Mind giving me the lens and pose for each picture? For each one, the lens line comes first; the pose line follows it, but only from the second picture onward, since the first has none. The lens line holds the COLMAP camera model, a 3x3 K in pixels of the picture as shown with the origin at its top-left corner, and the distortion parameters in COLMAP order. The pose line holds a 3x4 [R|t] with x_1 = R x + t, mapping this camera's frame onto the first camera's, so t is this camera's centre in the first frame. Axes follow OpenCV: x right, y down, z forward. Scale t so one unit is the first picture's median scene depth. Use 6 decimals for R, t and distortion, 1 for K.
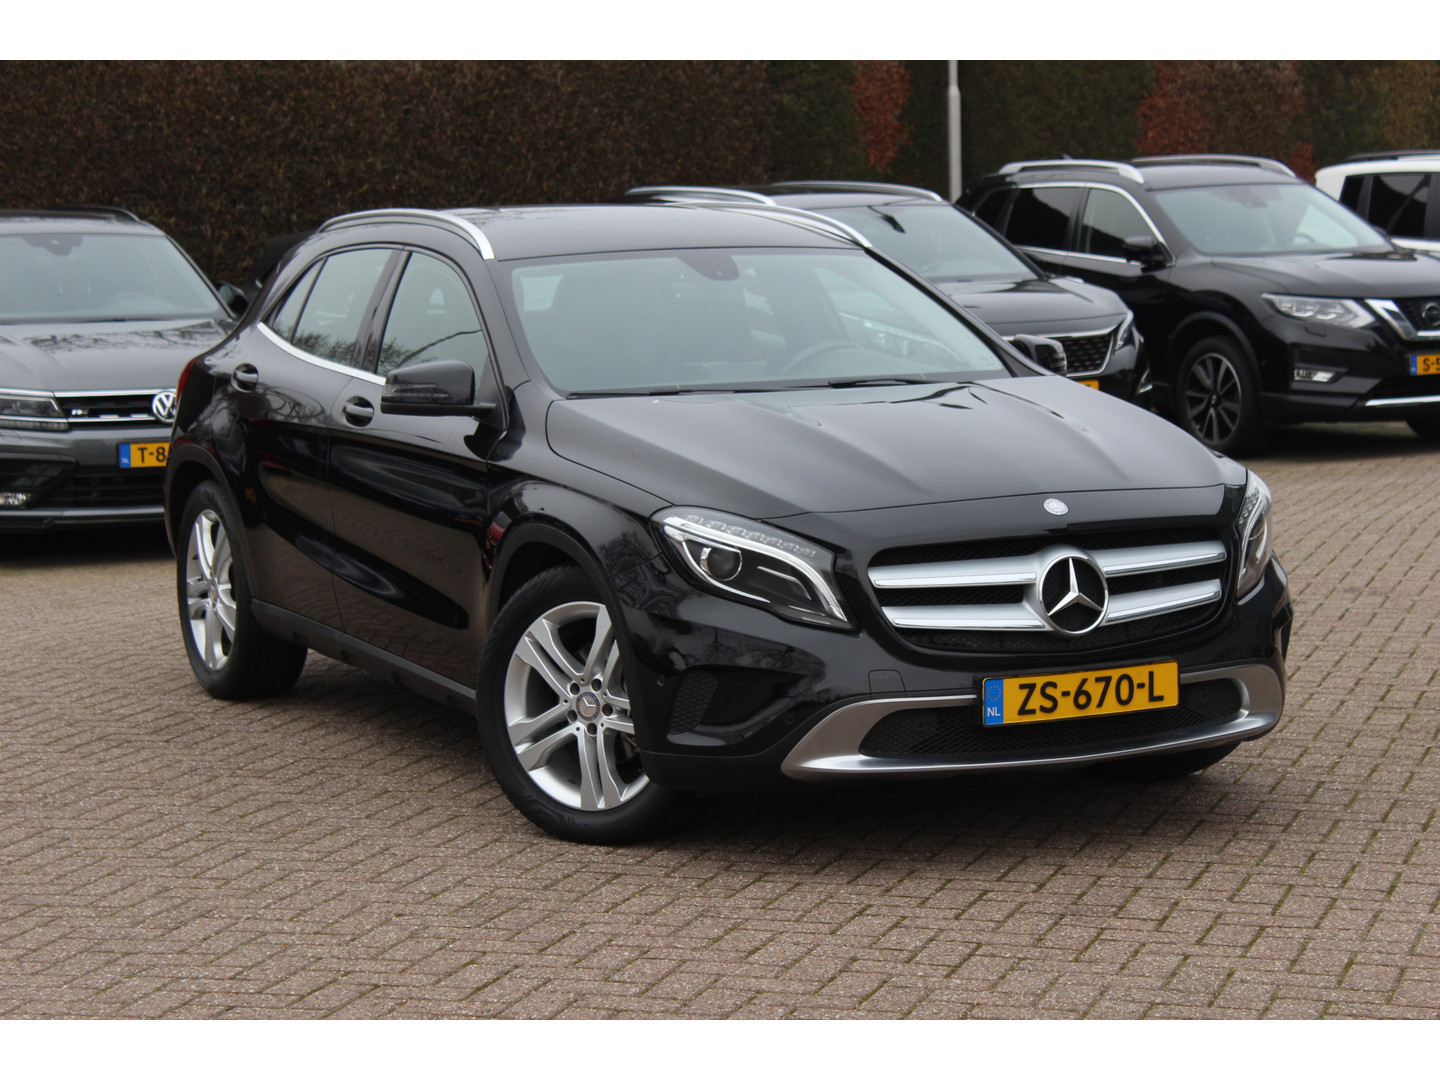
lens RADIAL K [[3706.0, 0, 720.0], [0, 3706.0, 540.0], [0, 0, 1]] dist [0.003792, 0.551906]
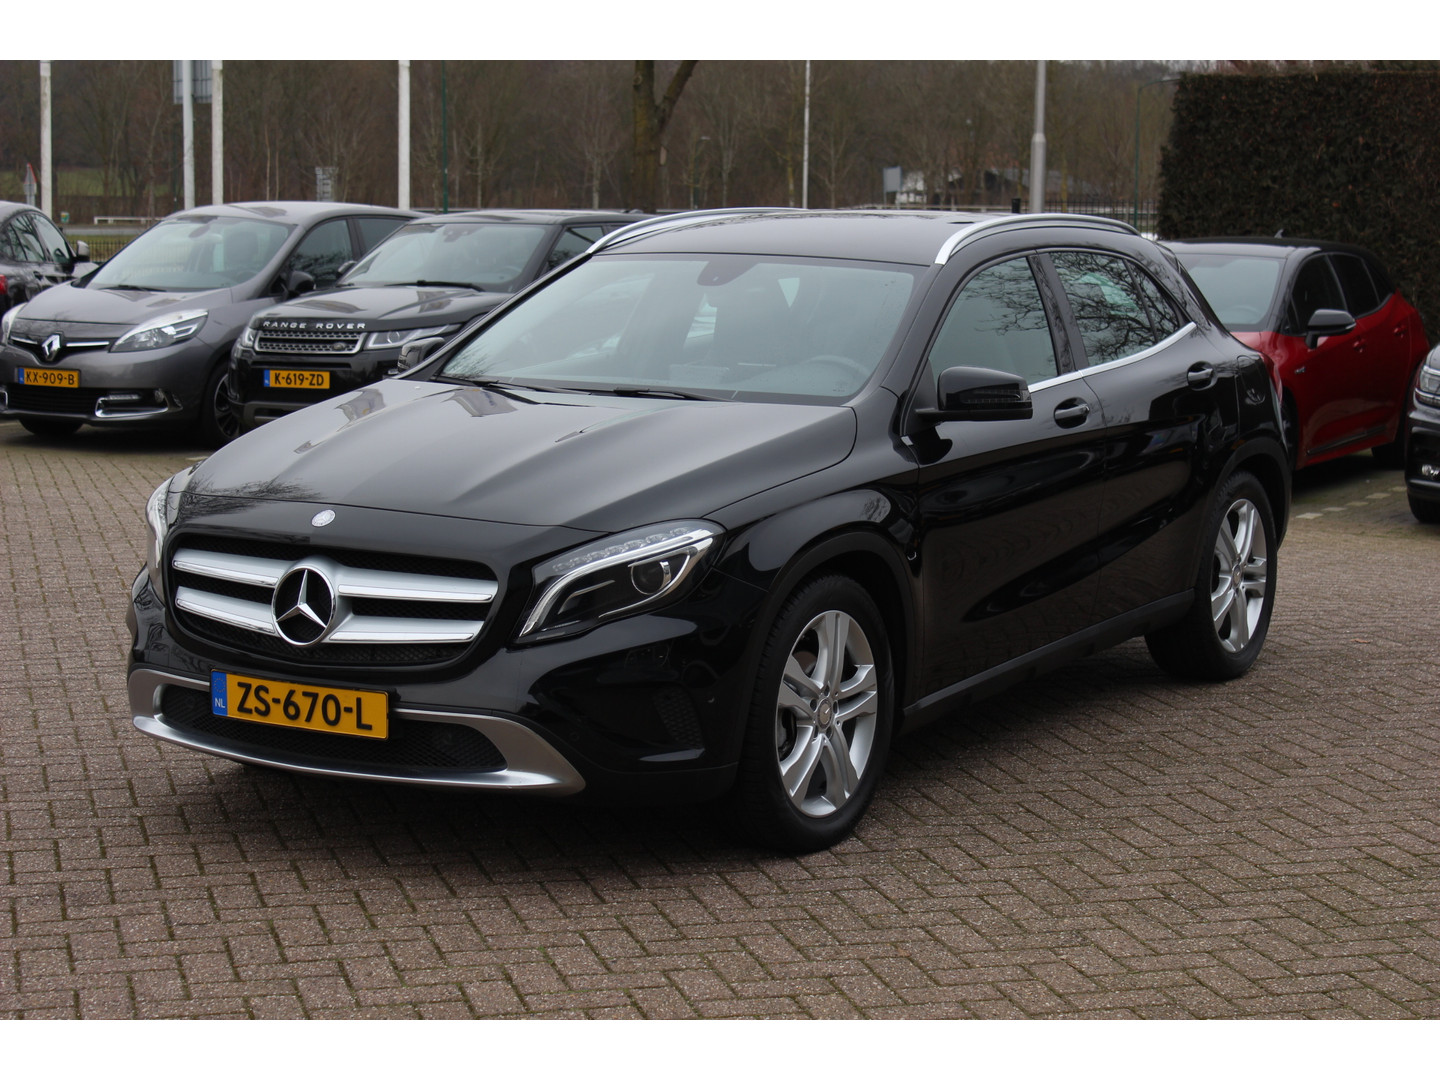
lens RADIAL K [[2798.0, 0, 720.0], [0, 2798.0, 540.0], [0, 0, 1]] dist [0.095993, -0.046044]
pose [[0.521279, 0.136673, -0.842371, 0.345441], [-0.110505, 0.989592, 0.092176, -0.037209], [0.846201, 0.045037, 0.530957, 0.303219]]
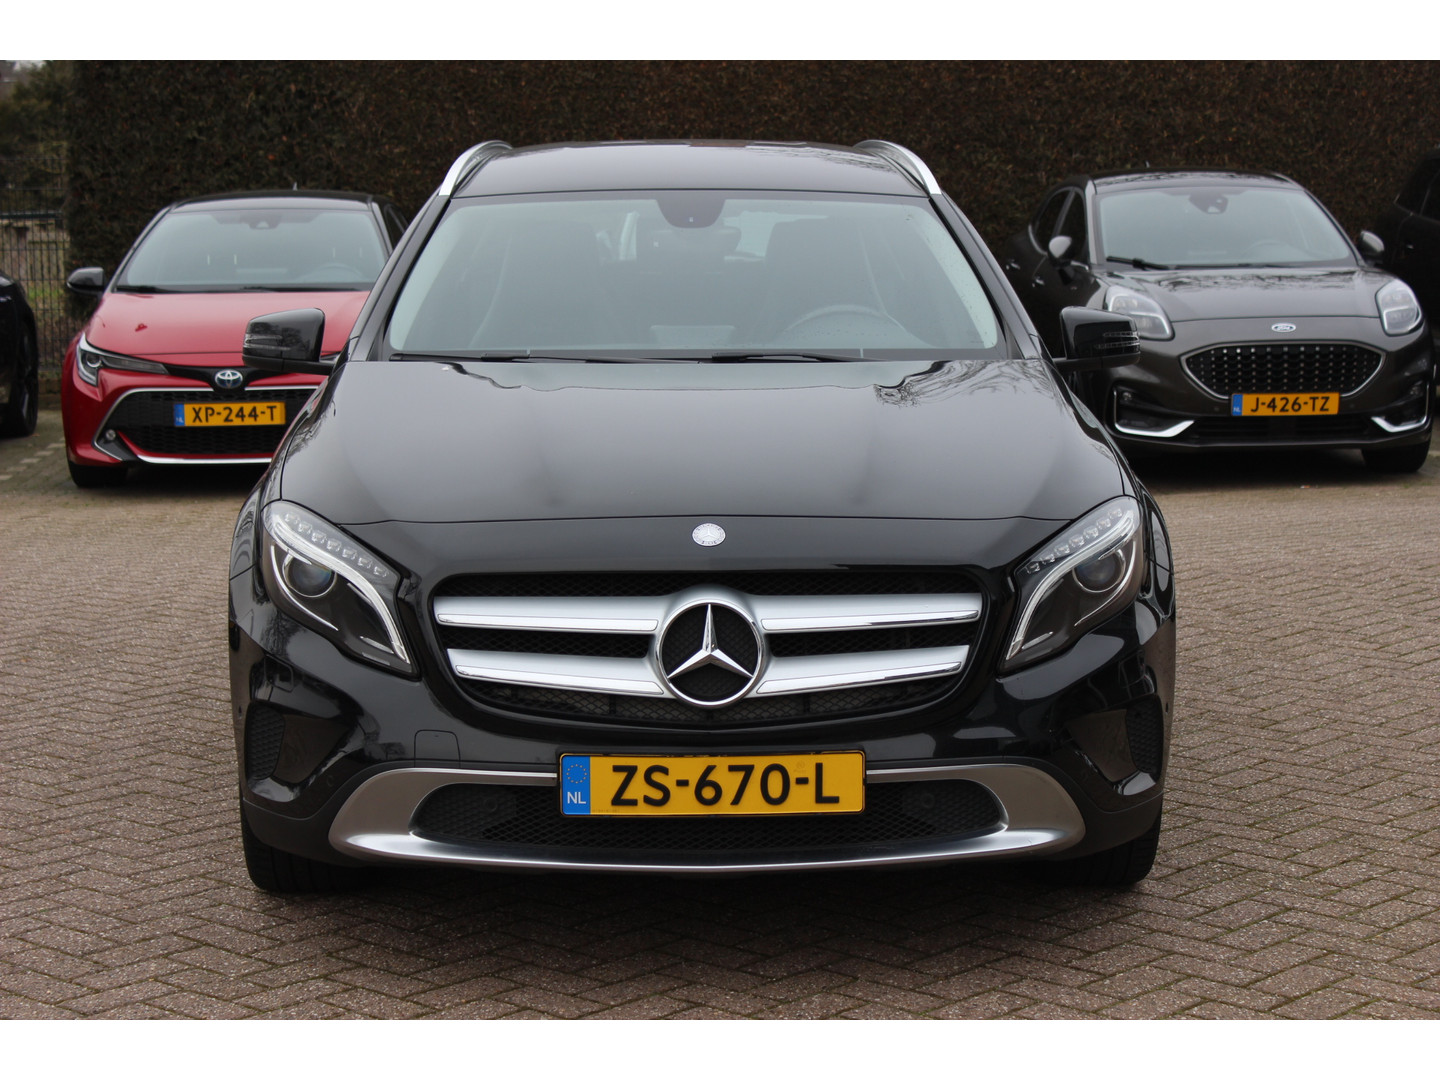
lens RADIAL K [[2922.2, 0, 720.0], [0, 2922.2, 540.0], [0, 0, 1]] dist [0.023460, 0.050326]
pose [[0.894684, 0.073047, -0.440687, 0.156666], [-0.056610, 0.997126, 0.050351, -0.016755], [0.443099, -0.020101, 0.896247, 0.204999]]
